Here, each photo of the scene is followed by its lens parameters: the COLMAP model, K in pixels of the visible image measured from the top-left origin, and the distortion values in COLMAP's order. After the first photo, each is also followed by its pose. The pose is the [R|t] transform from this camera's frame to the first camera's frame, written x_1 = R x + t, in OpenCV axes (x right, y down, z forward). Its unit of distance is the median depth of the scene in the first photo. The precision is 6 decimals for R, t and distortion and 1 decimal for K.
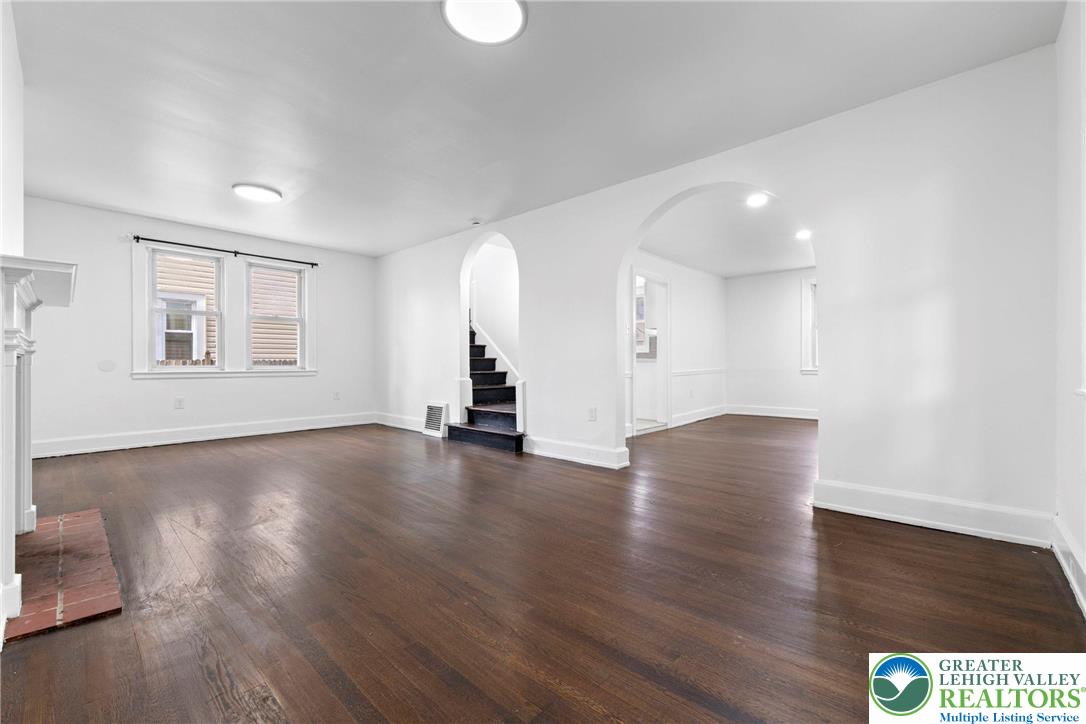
lens RADIAL K [[455.1, 0, 549.5], [0, 455.1, 366.2], [0, 0, 1]] dist [-0.002104, -0.000096]
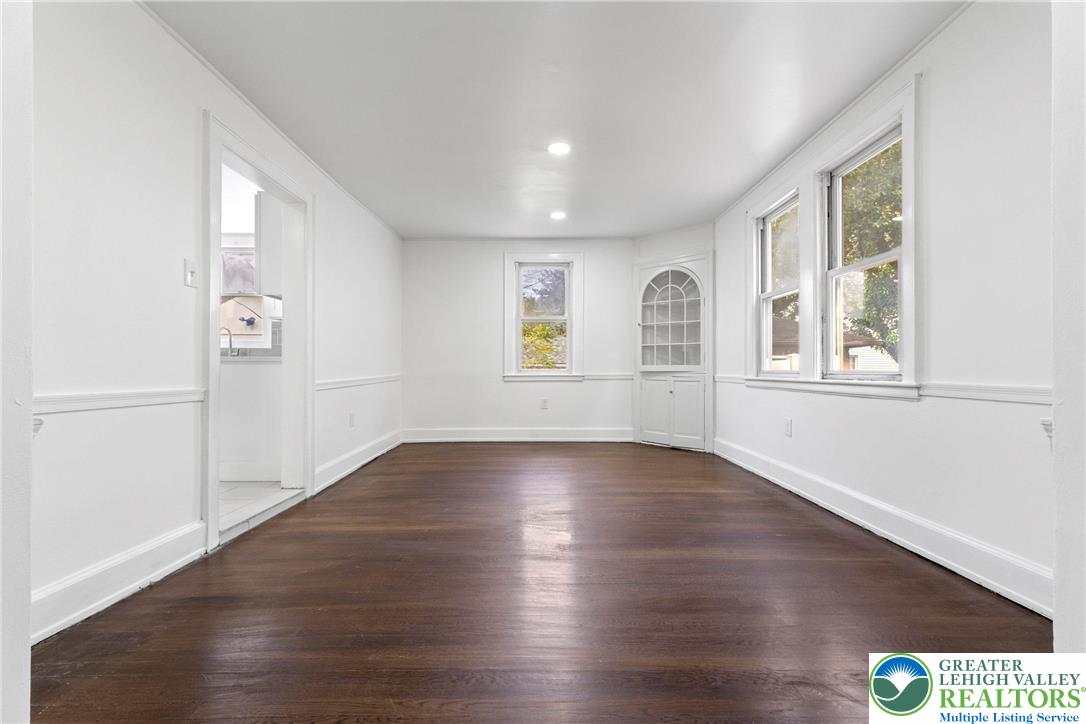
lens RADIAL K [[455.1, 0, 554.7], [0, 455.1, 366.0], [0, 0, 1]] dist [-0.002104, -0.000096]
pose [[0.726817, 0.003715, 0.686821, 0.112809], [0.002295, 0.999967, -0.007837, -0.001074], [-0.686828, 0.007272, 0.726784, 0.437676]]
